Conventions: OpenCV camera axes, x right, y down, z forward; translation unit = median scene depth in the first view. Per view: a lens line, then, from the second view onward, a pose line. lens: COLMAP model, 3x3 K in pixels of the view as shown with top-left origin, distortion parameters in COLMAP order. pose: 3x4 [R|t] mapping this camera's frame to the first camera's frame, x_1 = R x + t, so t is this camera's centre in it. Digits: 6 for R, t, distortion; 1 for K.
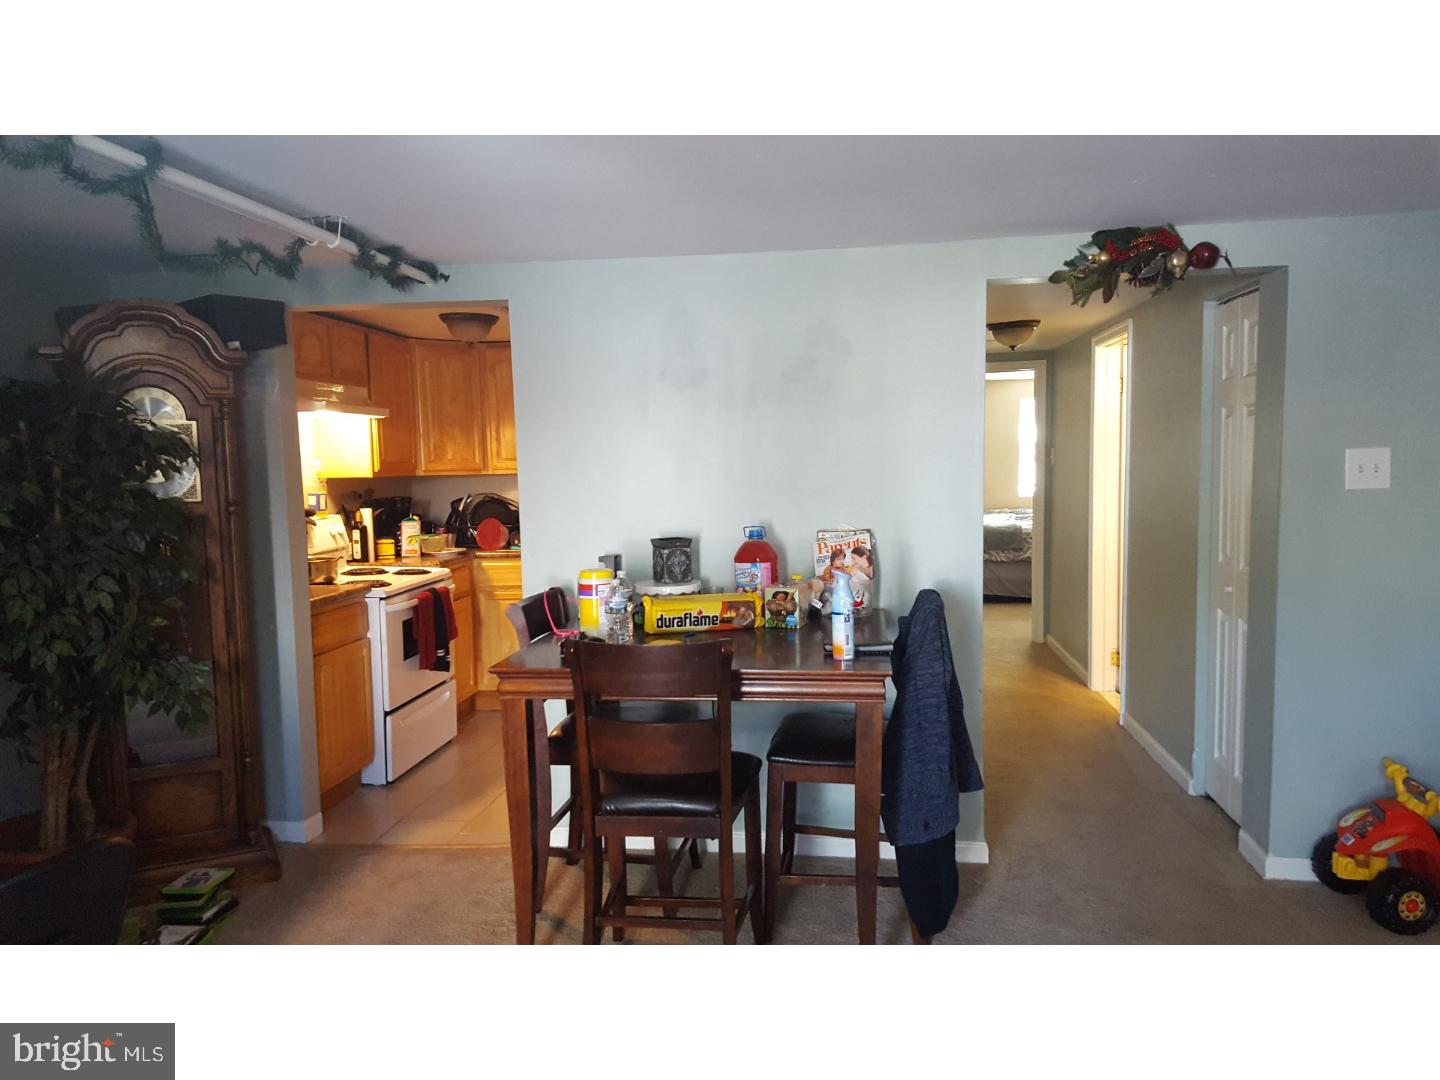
lens RADIAL K [[1052.4, 0, 721.6], [0, 1052.4, 531.7], [0, 0, 1]] dist [0.058273, -0.045870]
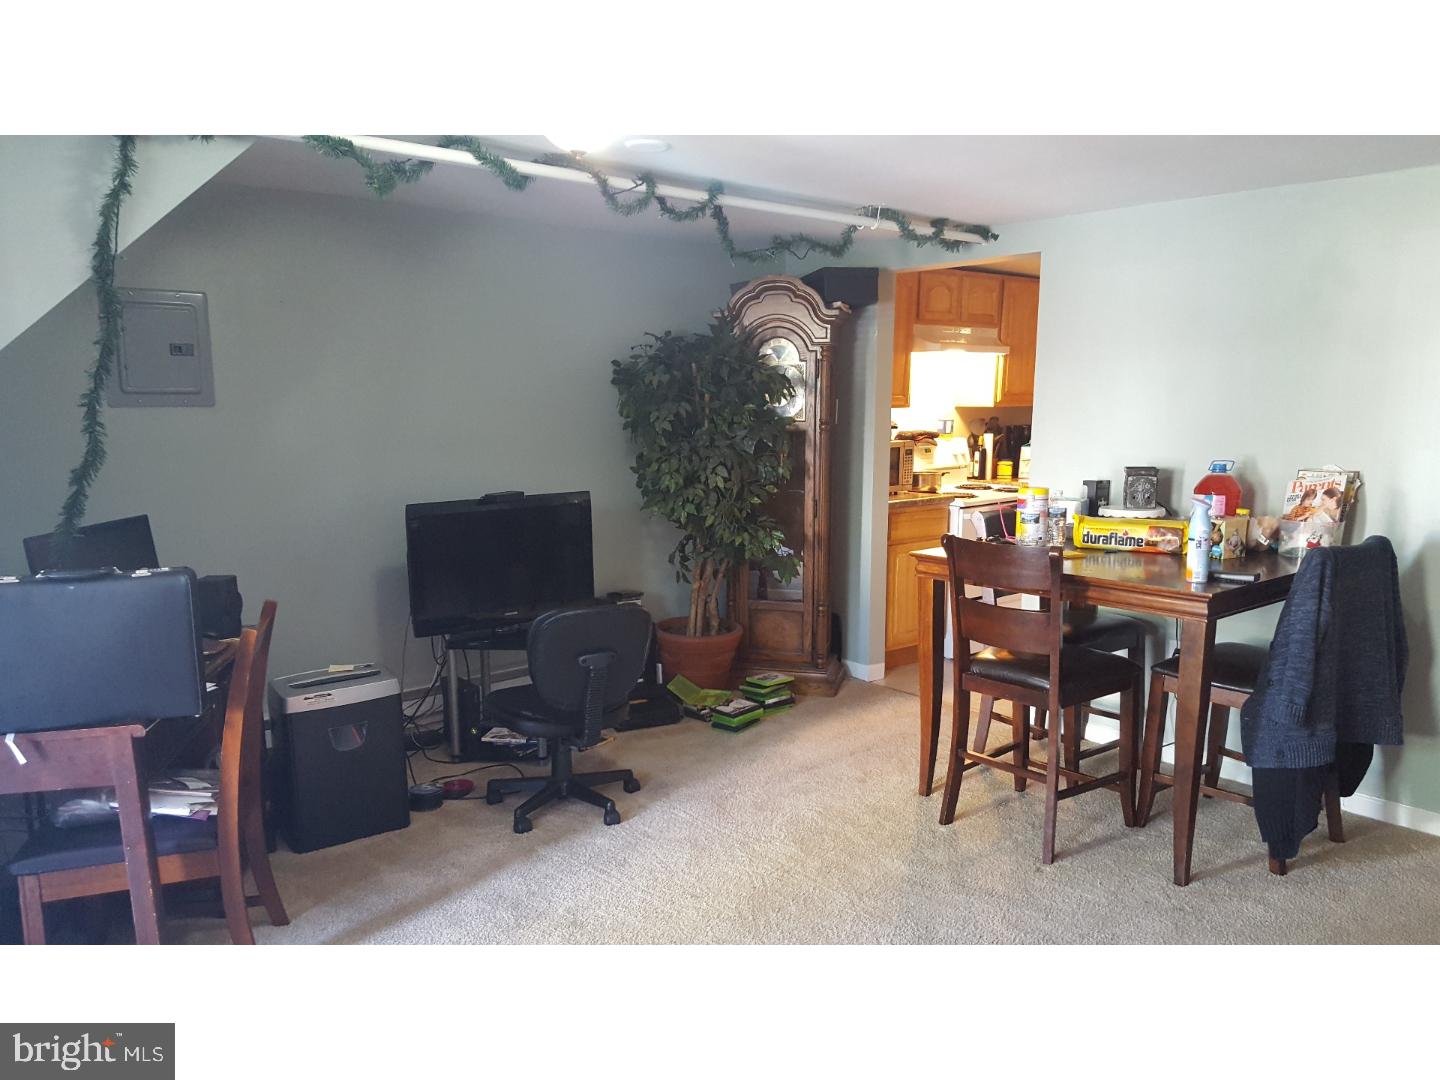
lens RADIAL K [[1052.4, 0, 726.7], [0, 1052.4, 550.4], [0, 0, 1]] dist [0.058273, -0.045870]
pose [[0.745402, 0.115179, -0.656589, 0.359583], [-0.061711, 0.992653, 0.104073, 0.003378], [0.663752, -0.037058, 0.747034, -0.105640]]
